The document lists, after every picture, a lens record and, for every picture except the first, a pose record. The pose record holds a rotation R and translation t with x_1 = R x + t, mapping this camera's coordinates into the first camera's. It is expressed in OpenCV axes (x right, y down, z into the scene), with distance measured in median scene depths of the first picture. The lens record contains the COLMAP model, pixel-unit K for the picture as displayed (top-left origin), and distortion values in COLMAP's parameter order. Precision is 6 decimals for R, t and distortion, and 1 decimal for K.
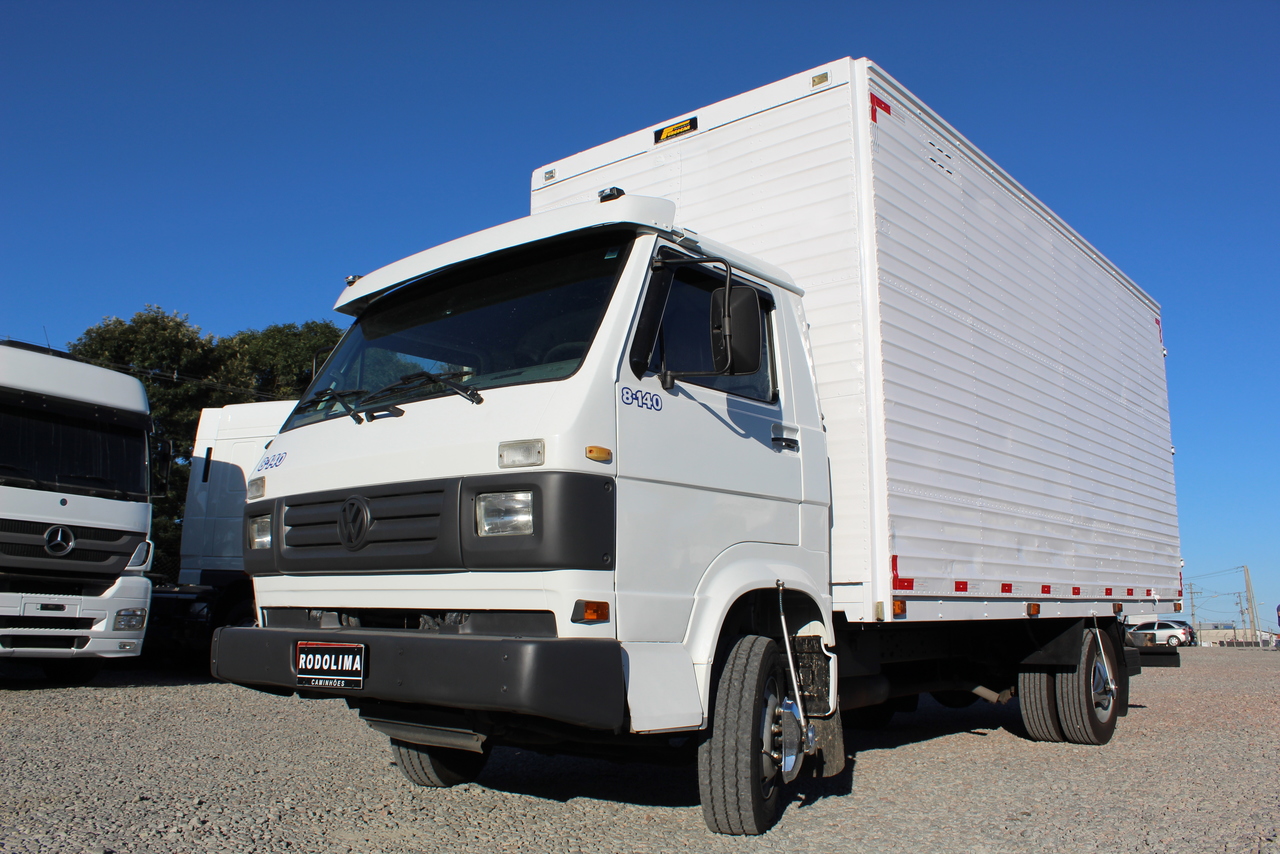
lens RADIAL K [[1072.3, 0, 640.0], [0, 1072.3, 427.0], [0, 0, 1]] dist [-0.152986, 0.118853]
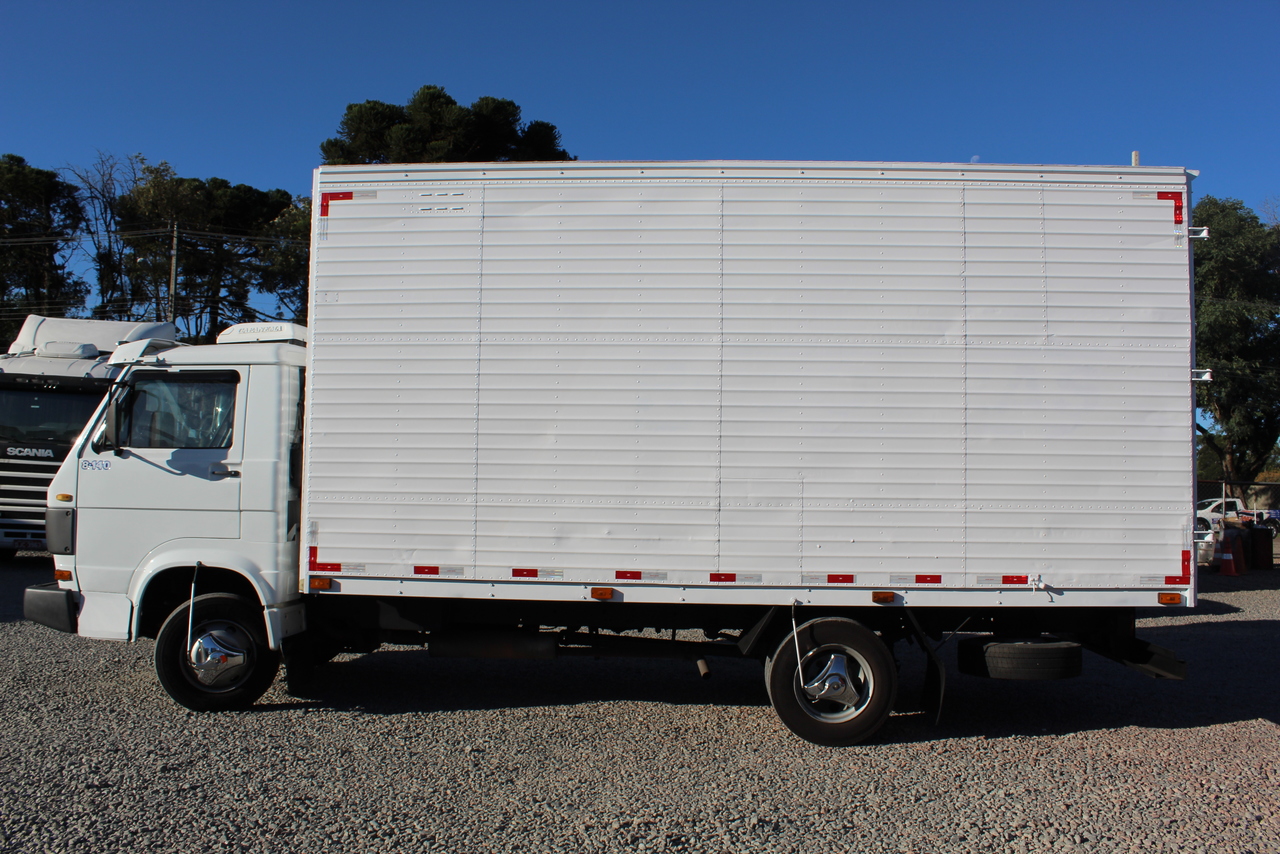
lens RADIAL K [[1072.3, 0, 640.0], [0, 1072.3, 427.0], [0, 0, 1]] dist [-0.152986, 0.118853]
pose [[0.597648, -0.036720, -0.800917, 1.616446], [0.126358, 0.990781, 0.048864, -0.048003], [0.791739, -0.130405, 0.596778, 0.535025]]
